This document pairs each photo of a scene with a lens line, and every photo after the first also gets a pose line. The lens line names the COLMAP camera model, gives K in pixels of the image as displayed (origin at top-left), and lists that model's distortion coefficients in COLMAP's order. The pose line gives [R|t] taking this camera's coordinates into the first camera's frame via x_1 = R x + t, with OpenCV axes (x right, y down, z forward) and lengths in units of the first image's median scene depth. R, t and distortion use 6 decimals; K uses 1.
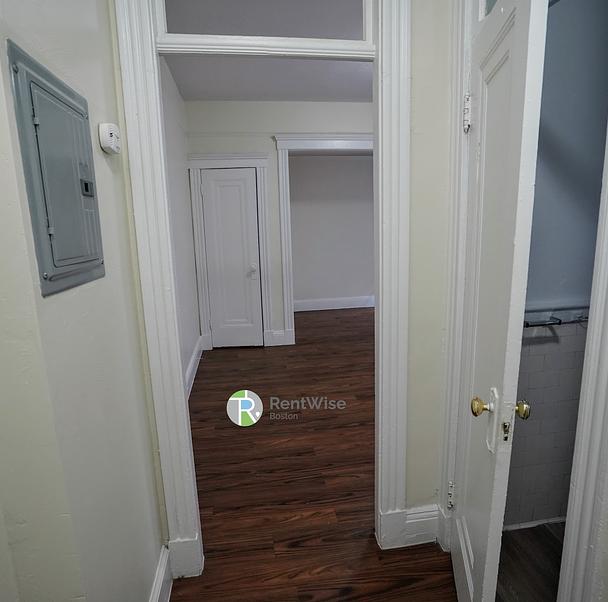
lens RADIAL K [[417.2, 0, 303.1], [0, 417.2, 301.8], [0, 0, 1]] dist [-0.061429, 0.021995]
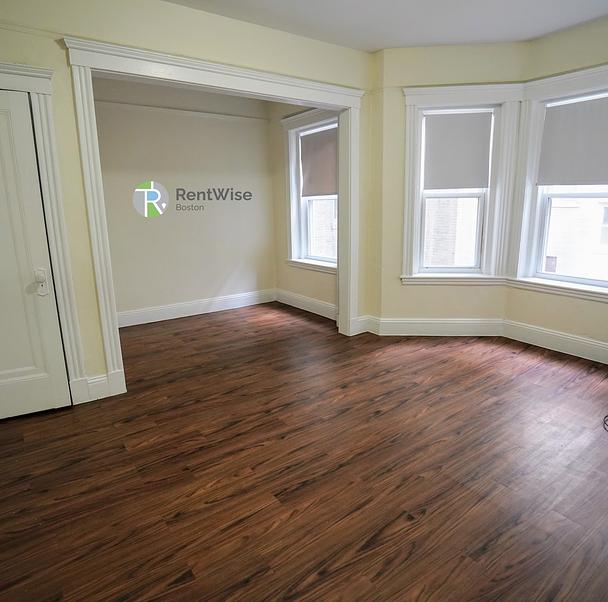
lens RADIAL K [[417.2, 0, 303.1], [0, 417.2, 301.8], [0, 0, 1]] dist [-0.061429, 0.021995]
pose [[0.889233, -0.086738, 0.449156, -0.054635], [0.071417, 0.996143, 0.050977, -0.051455], [-0.451845, -0.013253, 0.891998, 0.354721]]
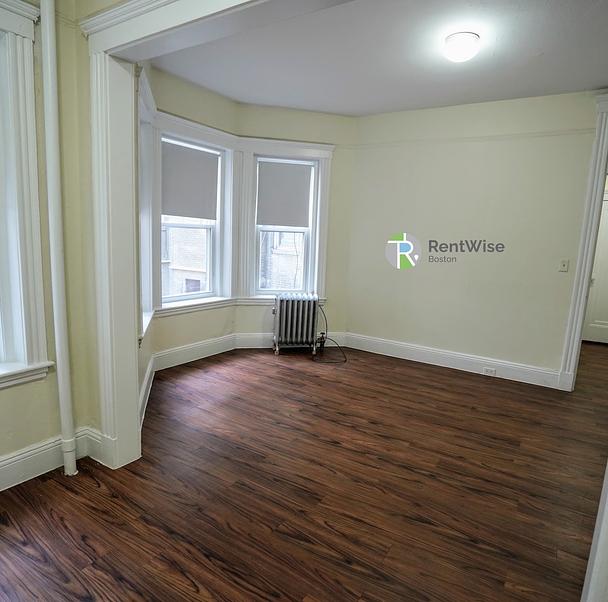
lens RADIAL K [[417.2, 0, 303.1], [0, 417.2, 301.8], [0, 0, 1]] dist [-0.061429, 0.021995]
pose [[-0.754338, -0.105247, 0.647994, -0.036539], [0.104321, 0.955306, 0.276602, -0.244990], [-0.648144, 0.276250, -0.709644, 1.345062]]
